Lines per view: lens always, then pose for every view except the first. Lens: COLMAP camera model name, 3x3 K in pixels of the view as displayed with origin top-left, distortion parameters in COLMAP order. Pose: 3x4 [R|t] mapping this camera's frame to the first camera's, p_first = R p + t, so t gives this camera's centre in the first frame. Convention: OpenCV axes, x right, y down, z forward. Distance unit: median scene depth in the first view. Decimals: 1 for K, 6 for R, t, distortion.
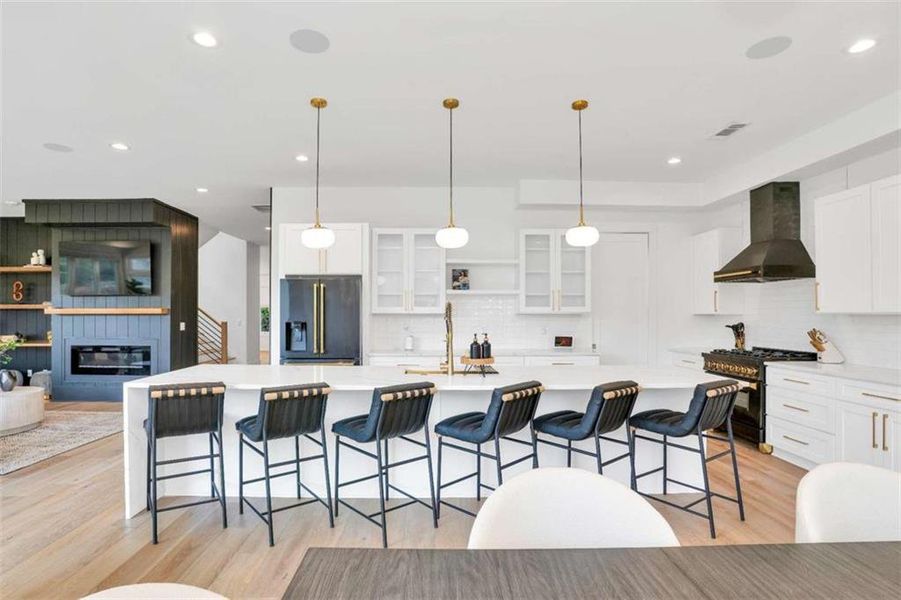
lens RADIAL K [[493.4, 0, 452.3], [0, 493.4, 307.3], [0, 0, 1]] dist [0.014183, 0.000446]
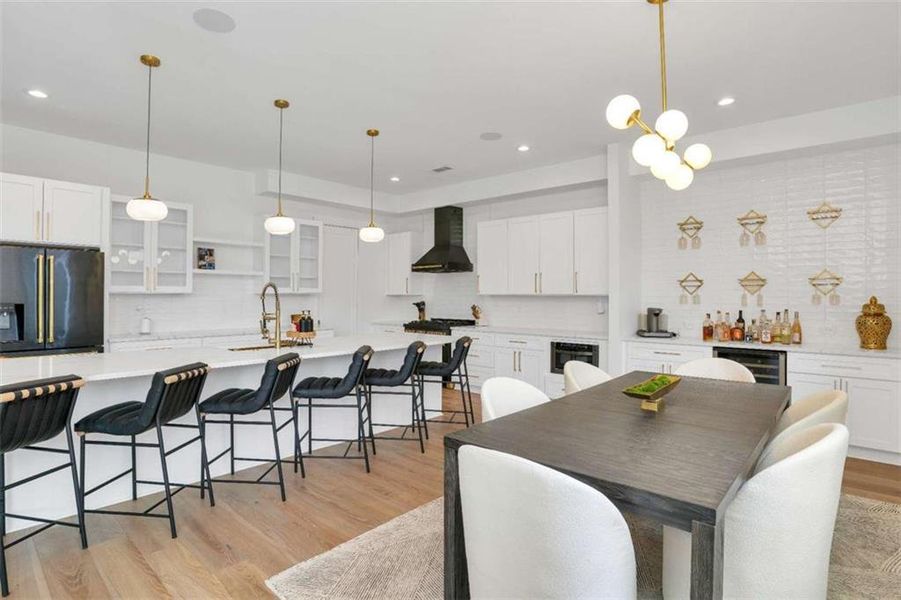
lens RADIAL K [[467.1, 0, 450.6], [0, 467.1, 295.7], [0, 0, 1]] dist [-0.039816, 0.011633]
pose [[0.723578, 0.002261, 0.690239, -0.269917], [-0.015732, 0.999789, 0.013216, -0.002755], [-0.690063, -0.020422, 0.723461, -0.009028]]
